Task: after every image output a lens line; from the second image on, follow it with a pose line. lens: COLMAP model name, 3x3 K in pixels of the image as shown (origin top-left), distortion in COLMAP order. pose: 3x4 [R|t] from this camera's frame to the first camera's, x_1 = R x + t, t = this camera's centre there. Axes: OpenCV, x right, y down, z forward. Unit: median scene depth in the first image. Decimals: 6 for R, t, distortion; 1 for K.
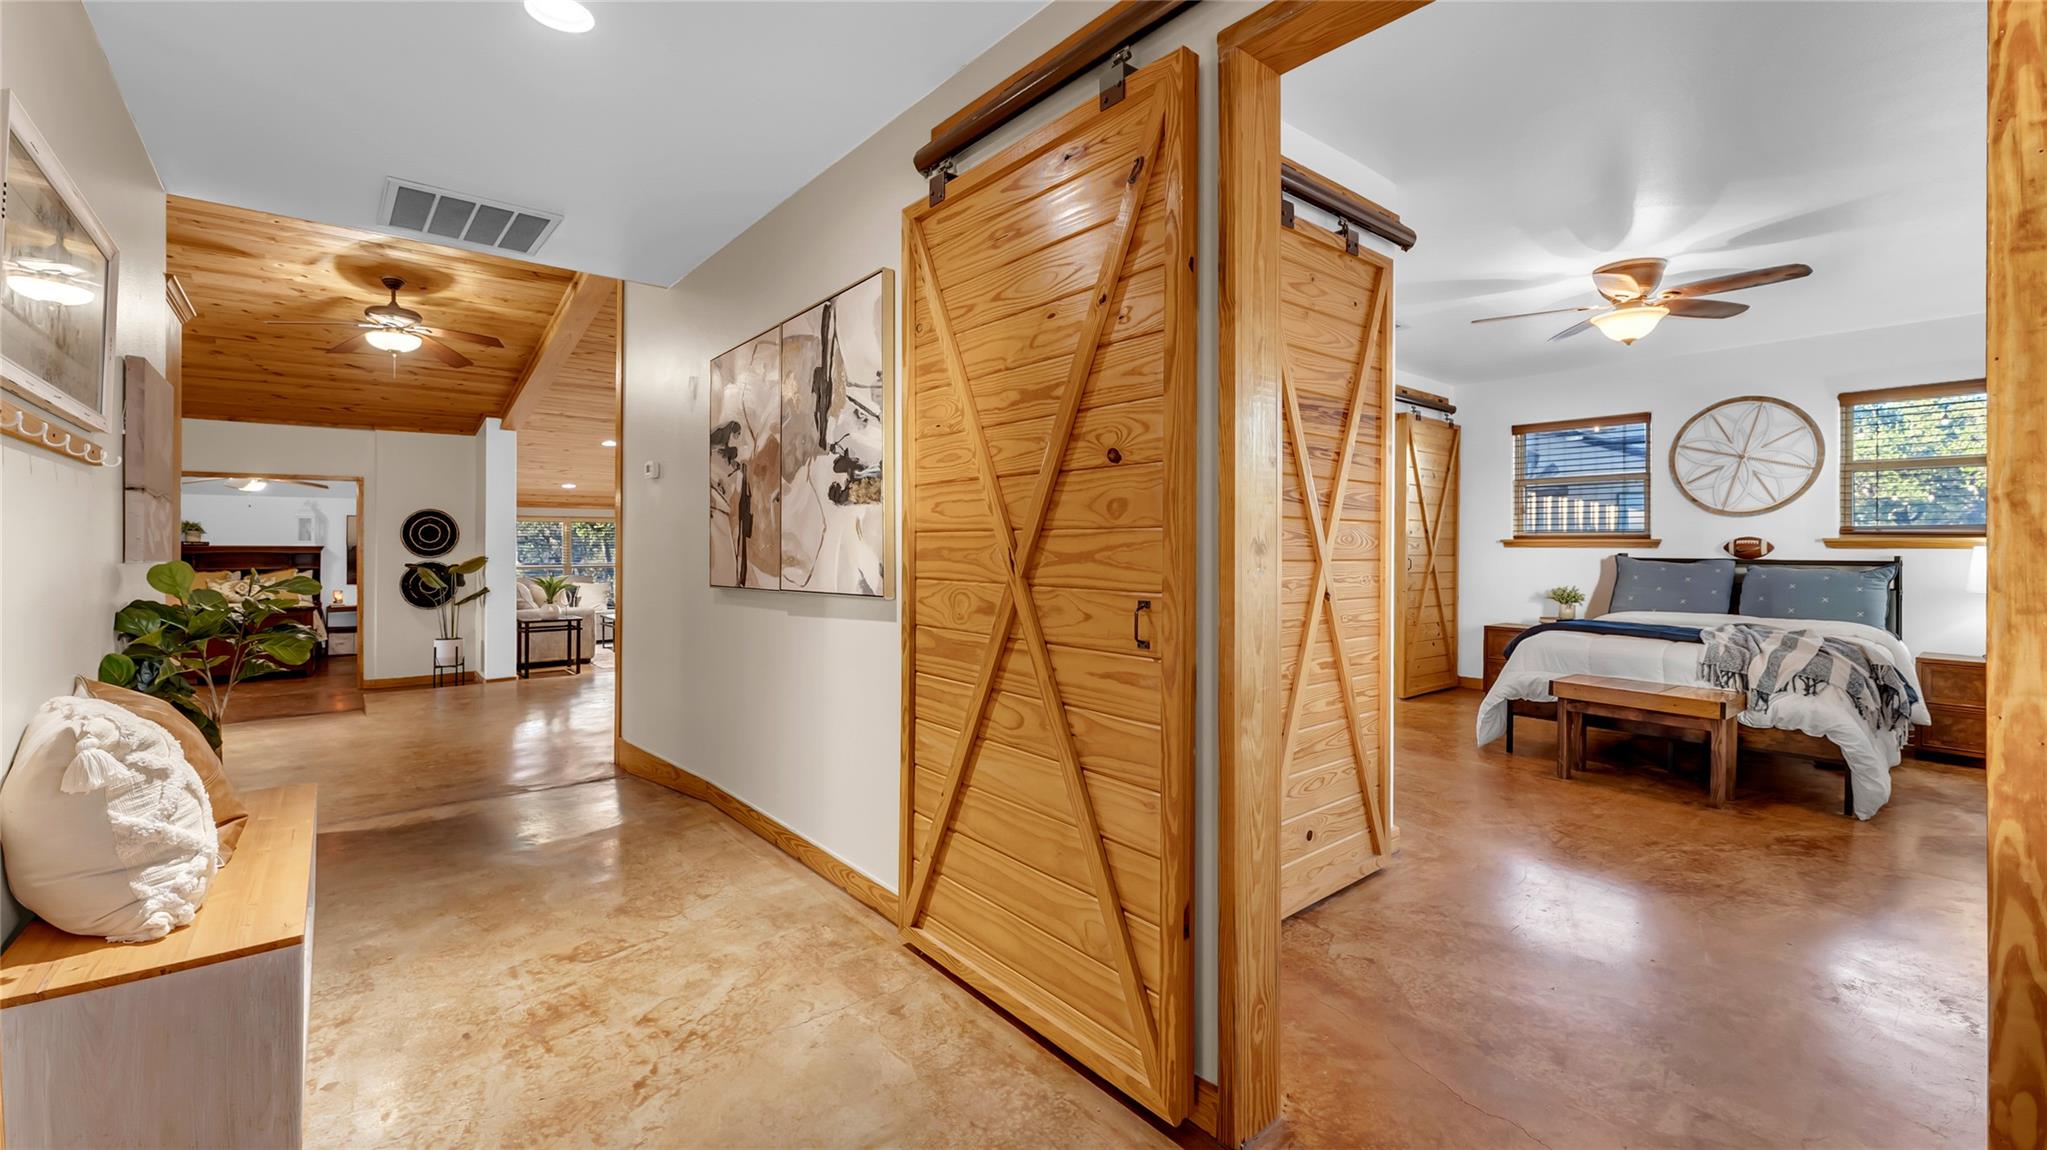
lens RADIAL K [[838.8, 0, 1015.4], [0, 838.8, 543.5], [0, 0, 1]] dist [-0.004742, 0.000385]
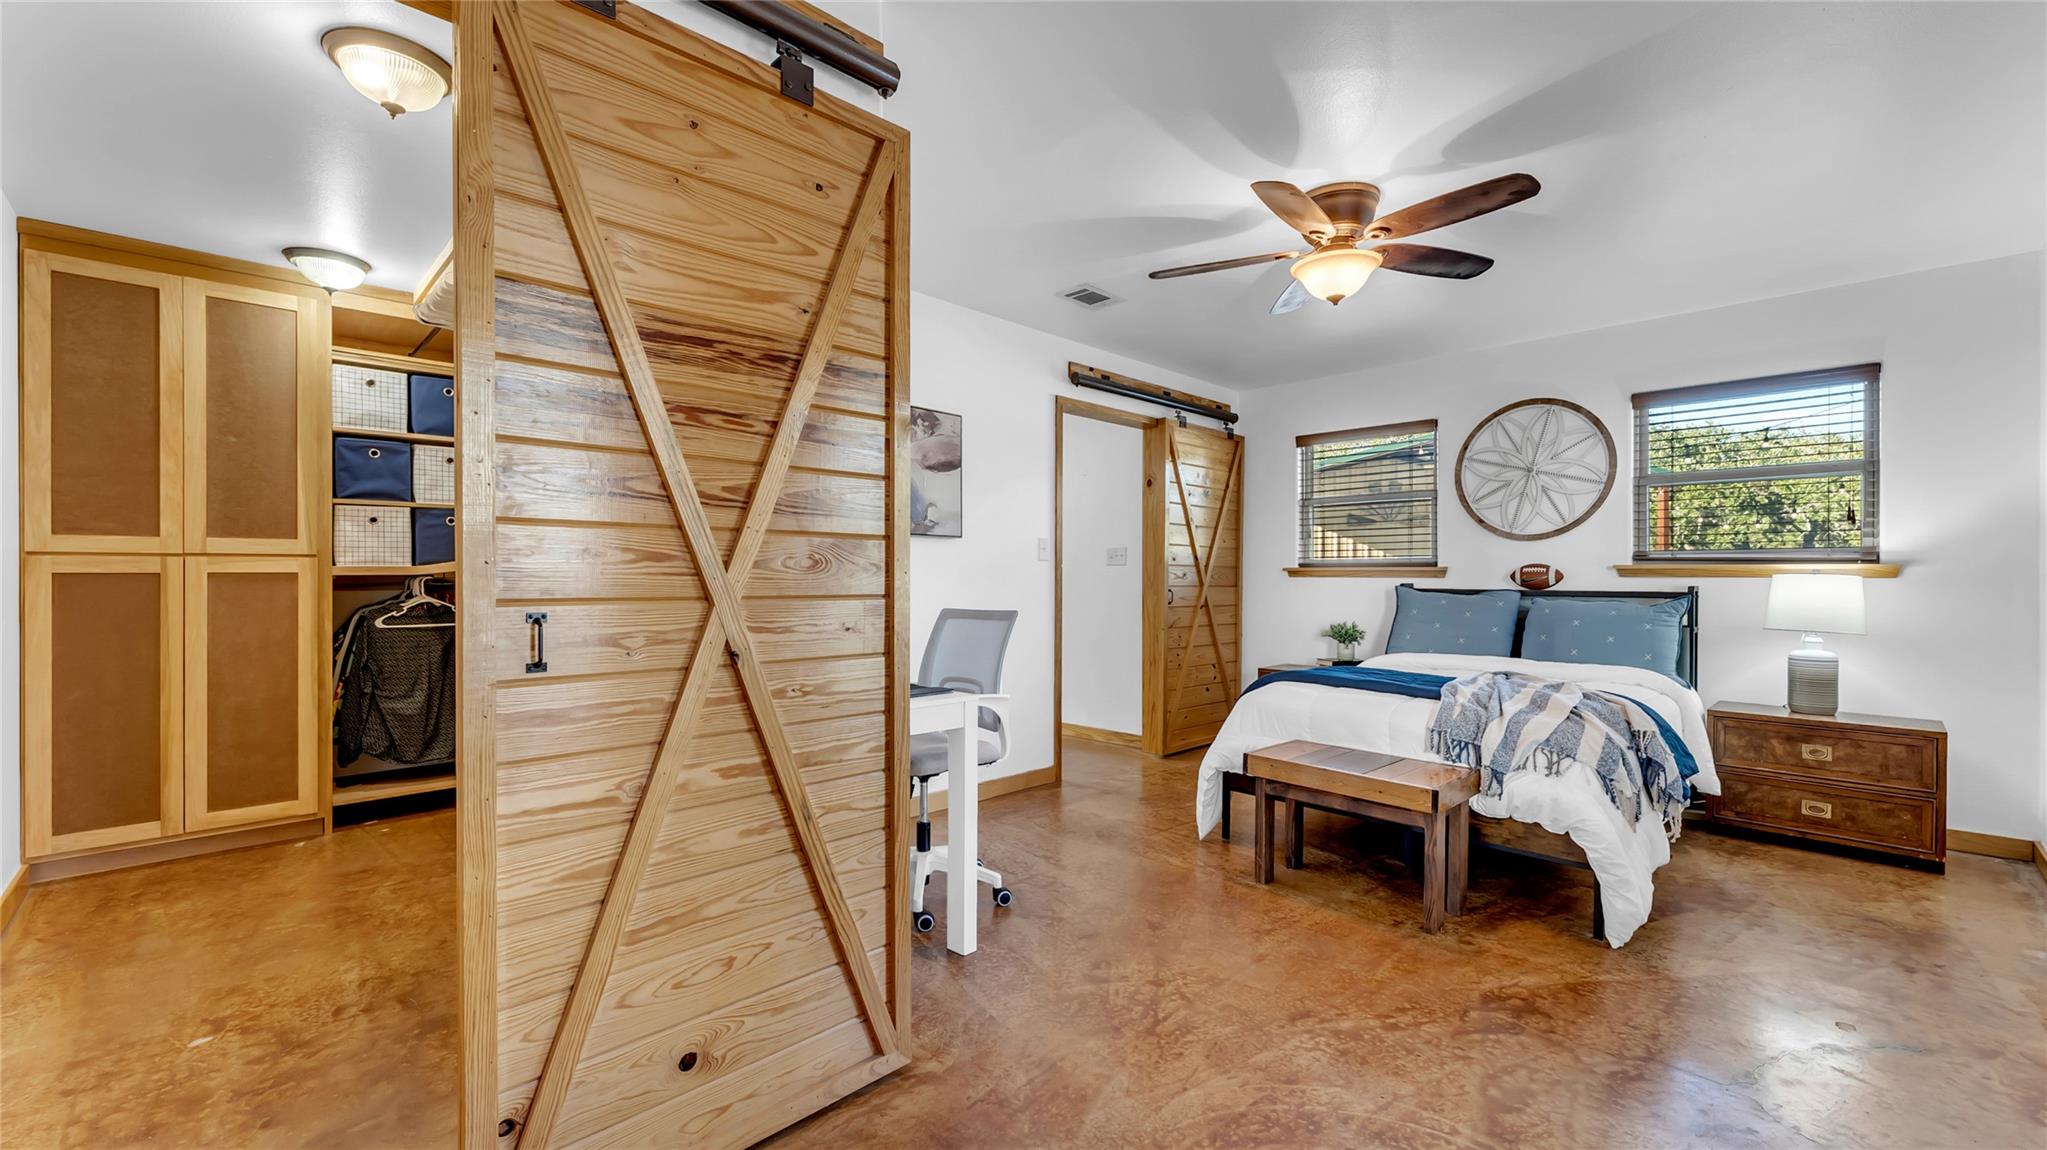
lens RADIAL K [[803.5, 0, 1035.8], [0, 803.5, 577.0], [0, 0, 1]] dist [-0.004549, -0.000231]
pose [[0.996676, -0.002067, 0.081439, 0.346326], [0.001815, 0.999993, 0.003170, 0.002148], [-0.081445, -0.003011, 0.996673, 0.261452]]
